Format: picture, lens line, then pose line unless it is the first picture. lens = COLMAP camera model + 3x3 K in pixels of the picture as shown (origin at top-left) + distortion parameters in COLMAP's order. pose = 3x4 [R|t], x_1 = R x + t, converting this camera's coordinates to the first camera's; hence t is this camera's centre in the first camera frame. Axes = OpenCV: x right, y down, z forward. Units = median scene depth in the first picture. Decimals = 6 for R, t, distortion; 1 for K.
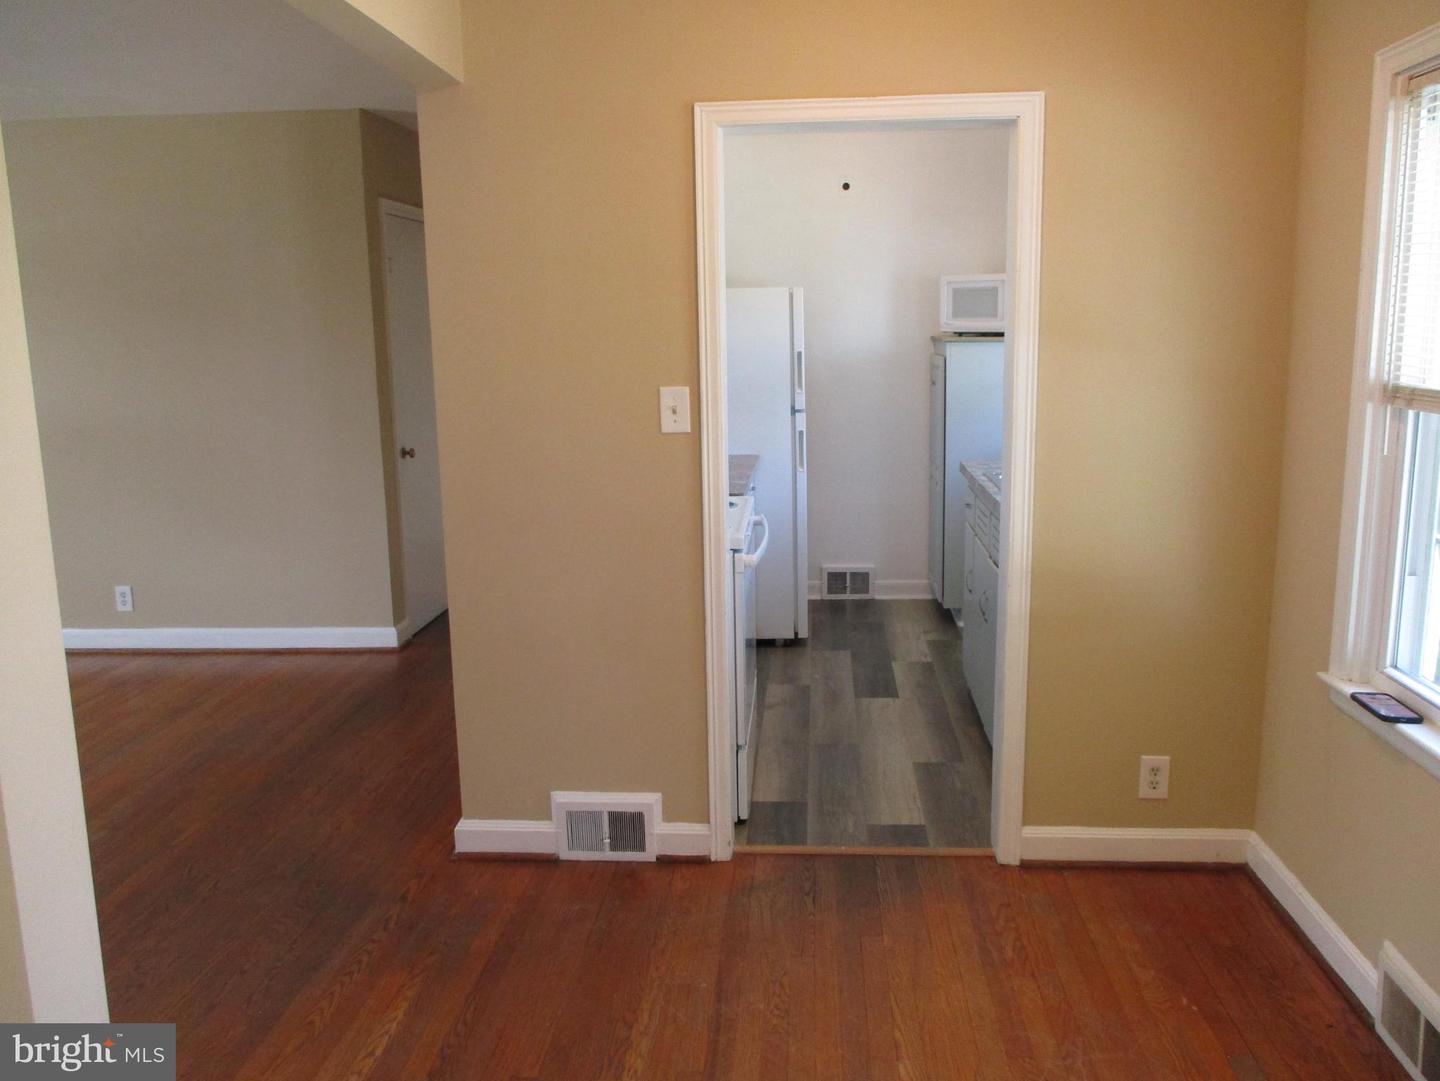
lens RADIAL K [[1211.1, 0, 736.3], [0, 1211.1, 542.6], [0, 0, 1]] dist [-0.013510, -0.004492]
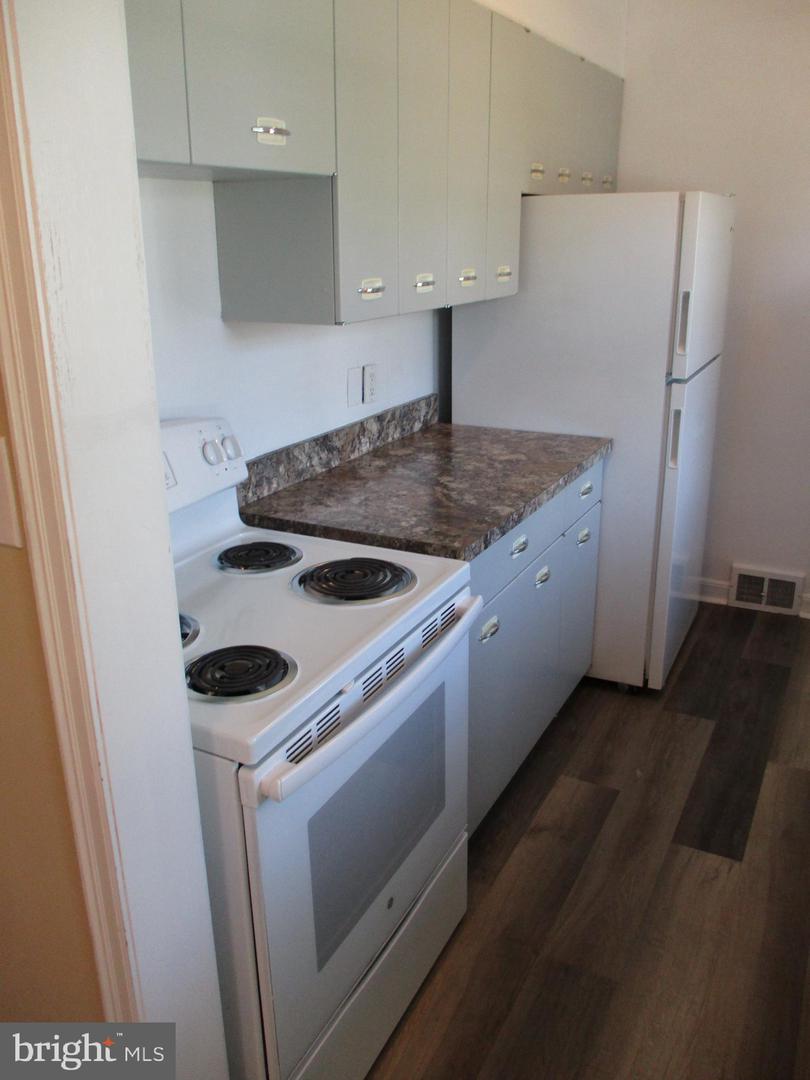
lens RADIAL K [[908.3, 0, 397.9], [0, 908.3, 529.0], [0, 0, 1]] dist [-0.013510, -0.004492]
pose [[0.912408, 0.135664, -0.386143, 0.112471], [-0.080316, 0.984471, 0.156099, -0.090169], [0.401324, -0.111413, 0.909135, 0.447282]]
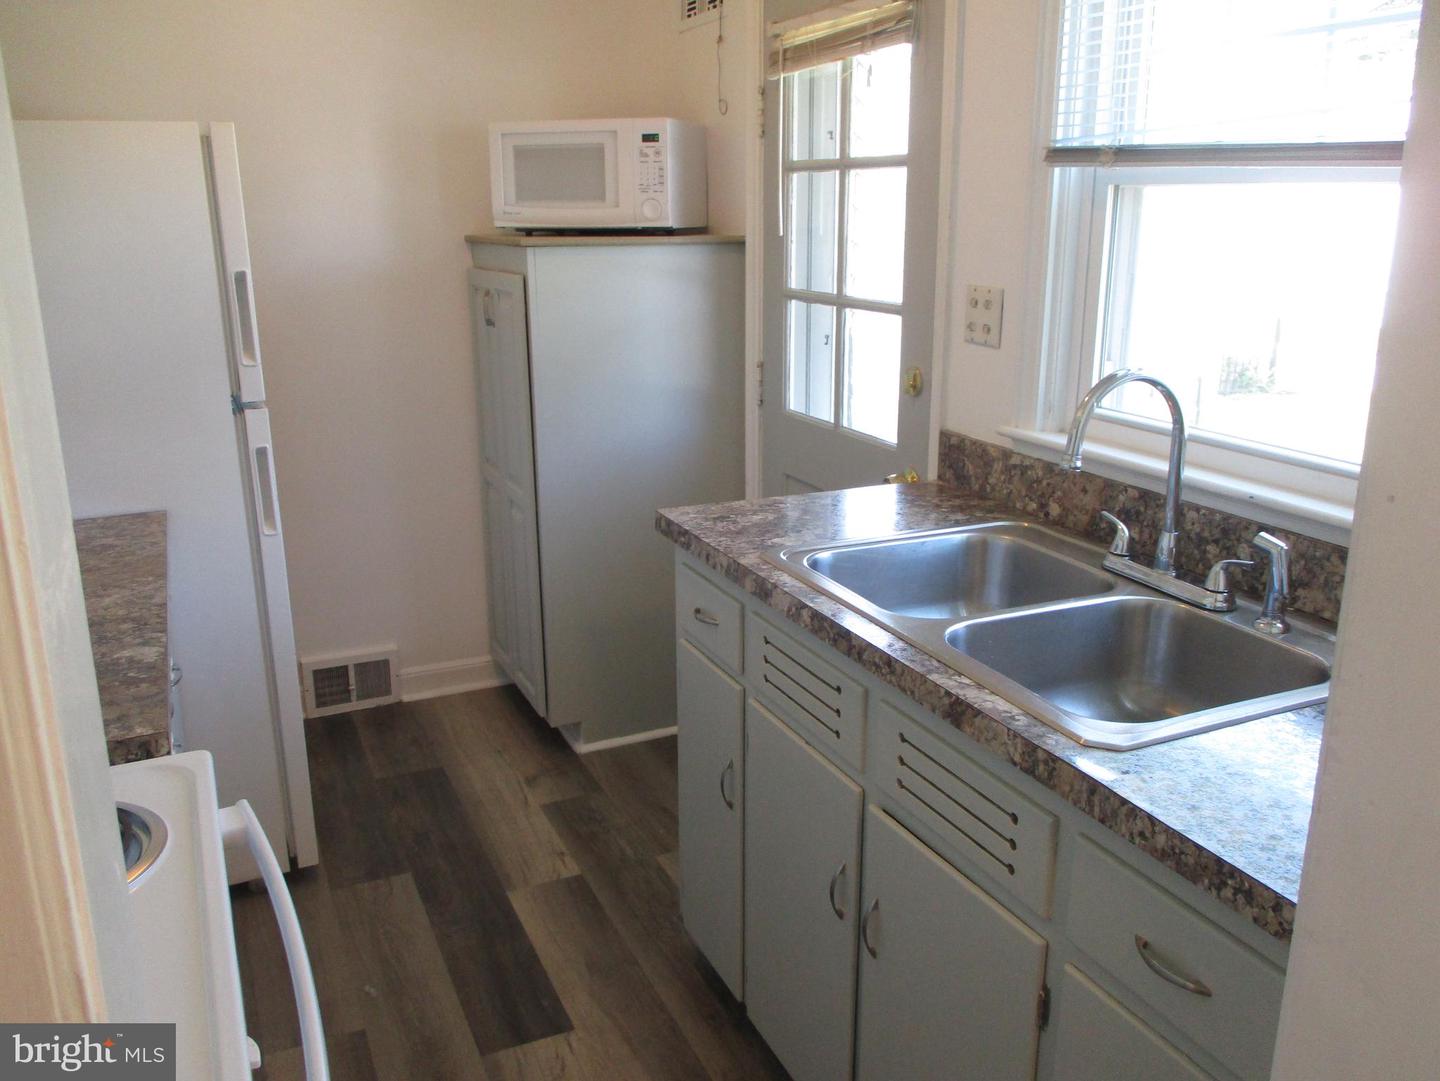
lens RADIAL K [[1211.1, 0, 729.4], [0, 1211.1, 538.9], [0, 0, 1]] dist [-0.013510, -0.004492]
pose [[0.881541, -0.115195, 0.457838, -0.003088], [0.079121, 0.992107, 0.097278, -0.085733], [-0.465430, -0.049530, 0.883698, 0.497778]]
